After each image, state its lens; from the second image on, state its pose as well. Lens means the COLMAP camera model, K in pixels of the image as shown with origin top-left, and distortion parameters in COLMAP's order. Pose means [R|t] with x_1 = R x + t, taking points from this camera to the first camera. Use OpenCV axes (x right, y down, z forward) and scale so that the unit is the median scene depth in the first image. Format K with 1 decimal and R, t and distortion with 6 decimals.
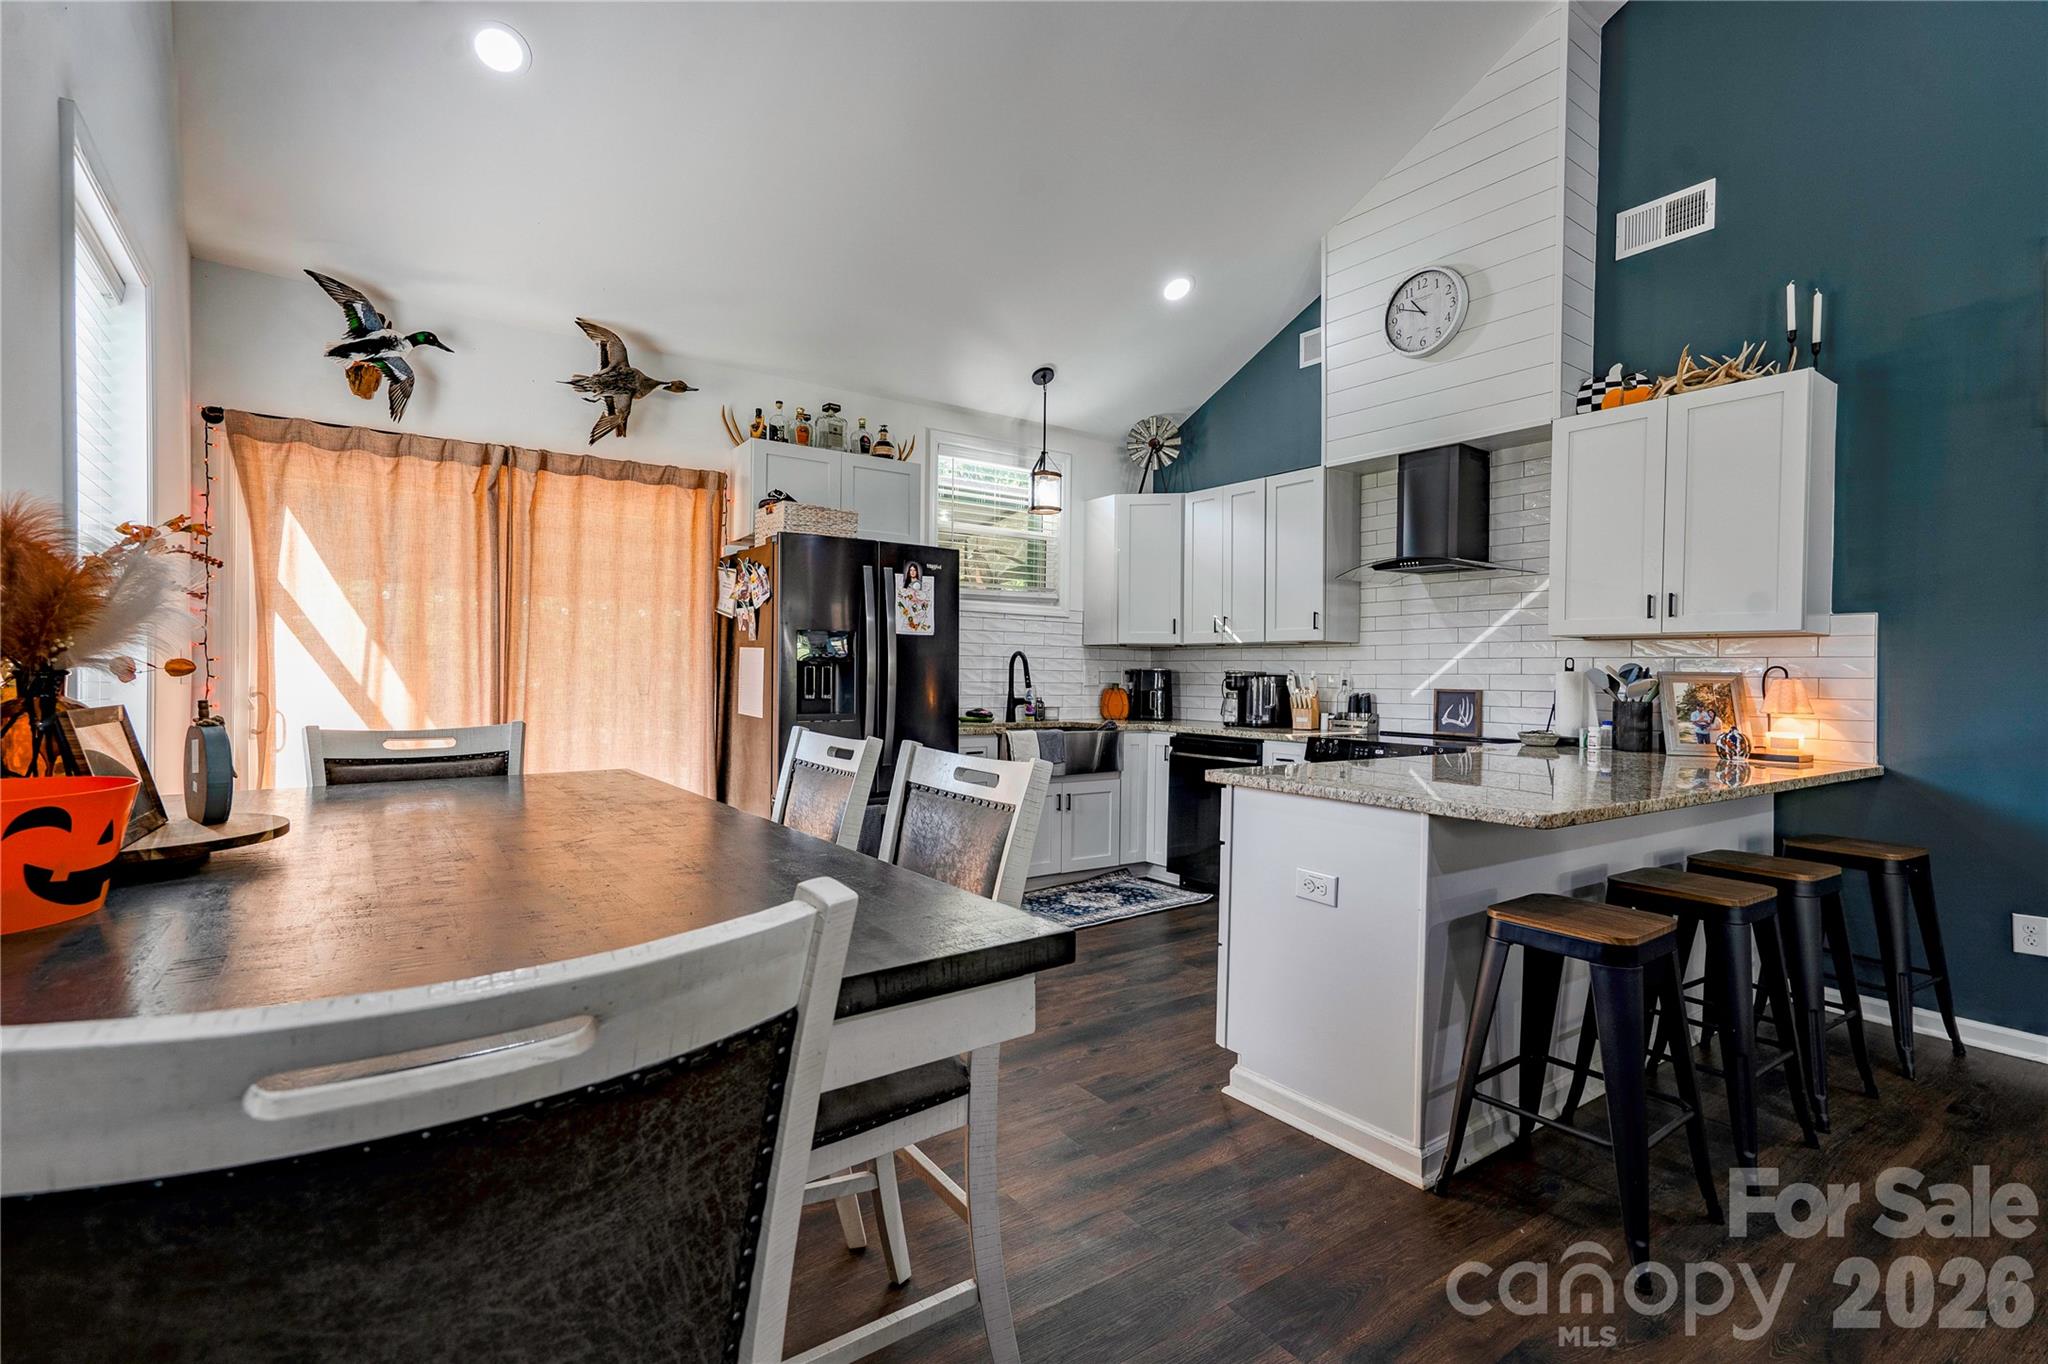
lens RADIAL K [[938.3, 0, 1019.6], [0, 938.3, 679.9], [0, 0, 1]] dist [-0.004004, 0.017375]
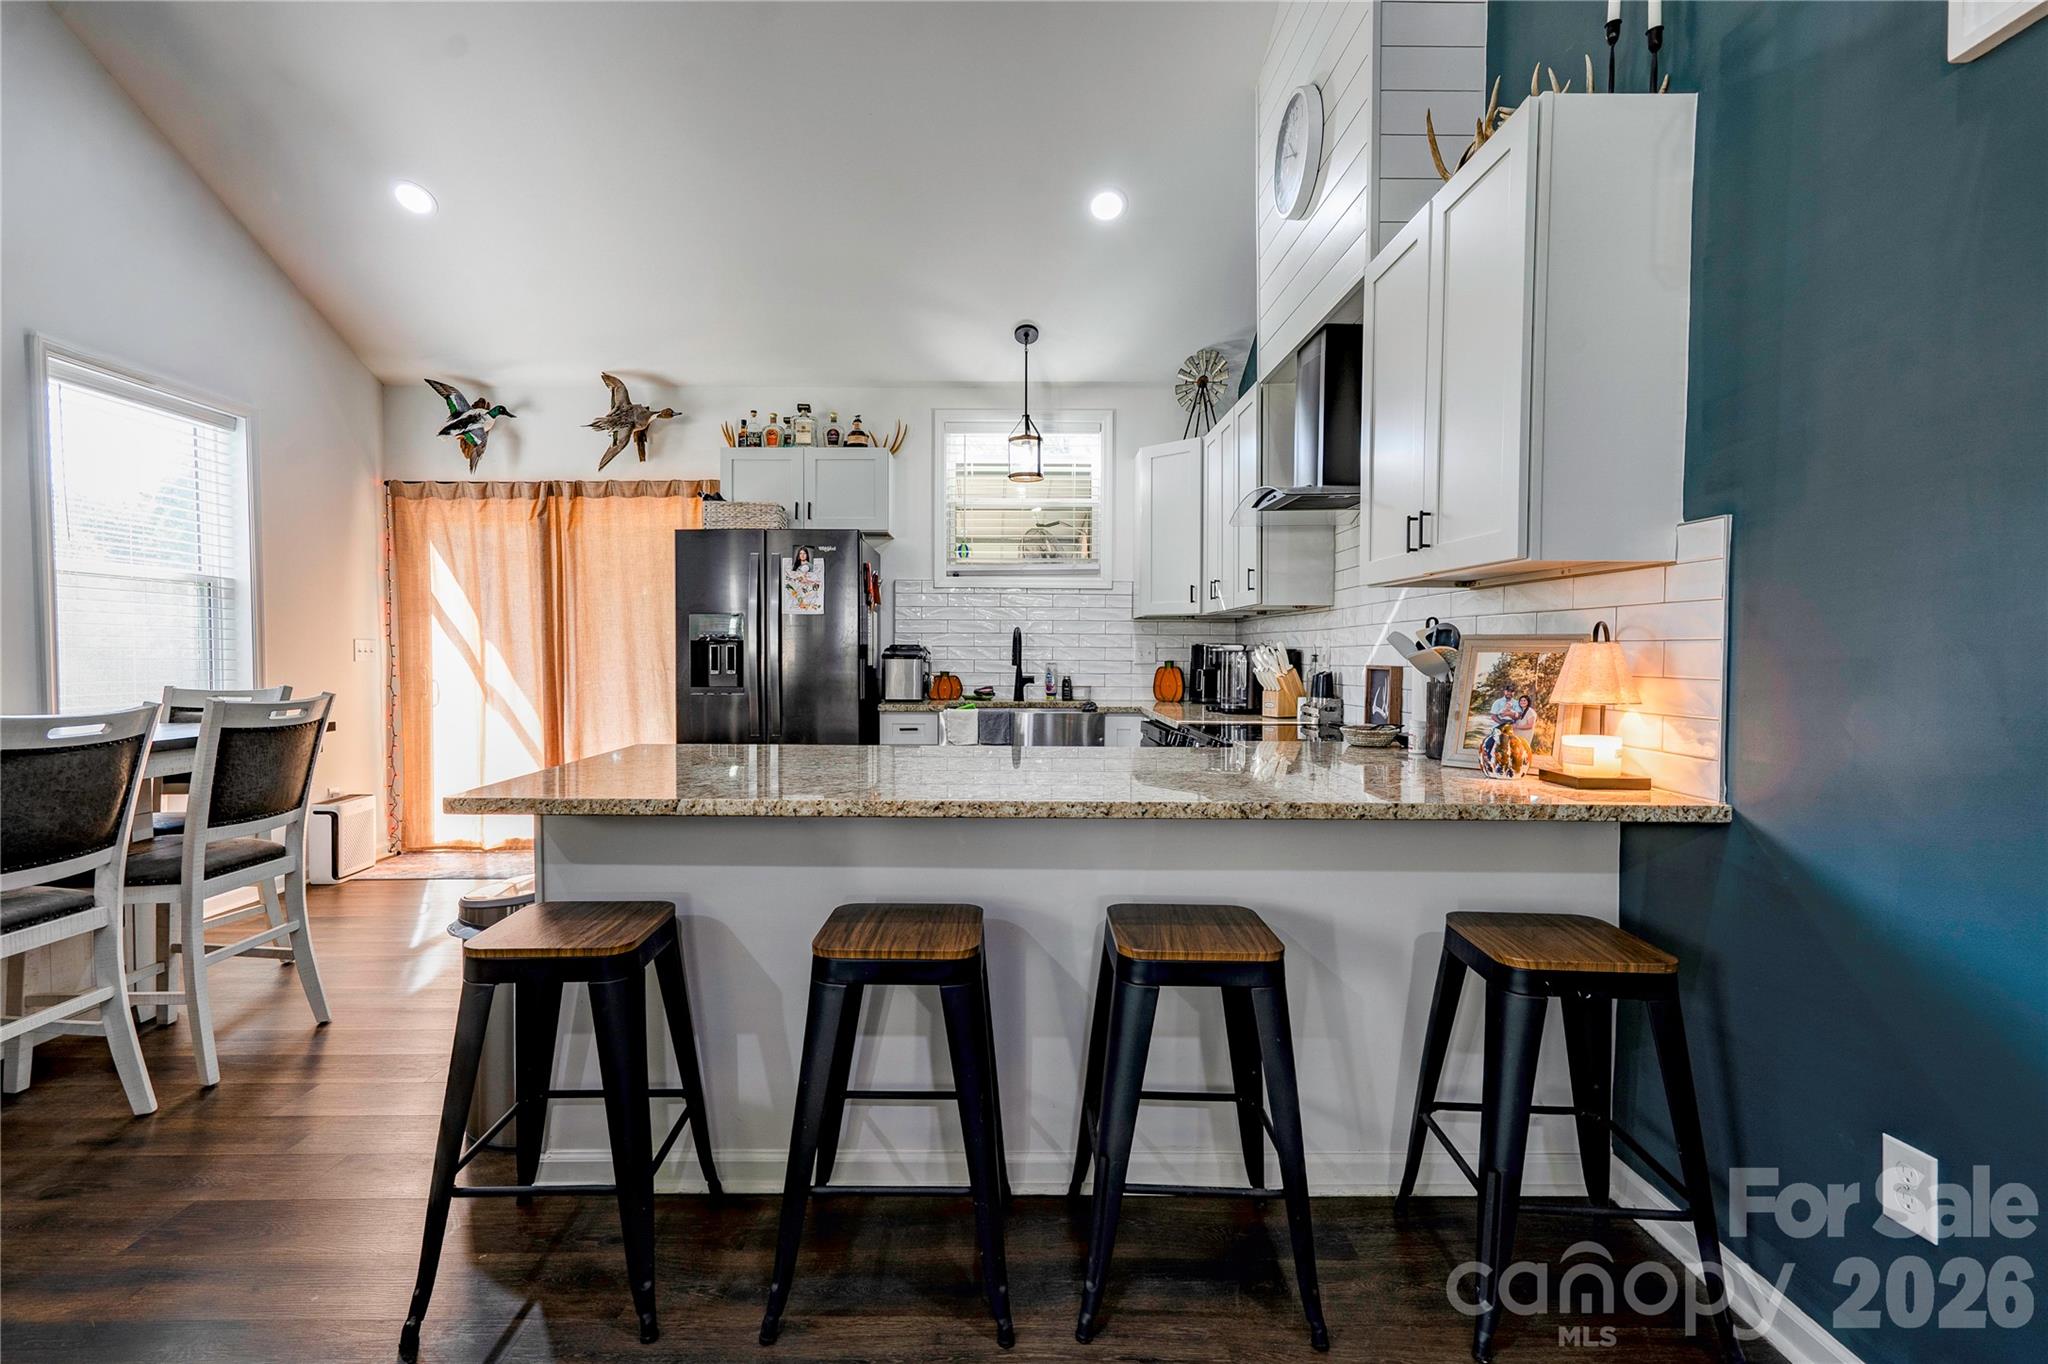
lens RADIAL K [[949.2, 0, 1015.6], [0, 949.2, 673.6], [0, 0, 1]] dist [0.001421, 0.017256]
pose [[0.814612, 0.003860, -0.579993, 0.644654], [0.002587, 0.999944, 0.010288, 0.007813], [0.580000, -0.009882, 0.814556, 0.242486]]
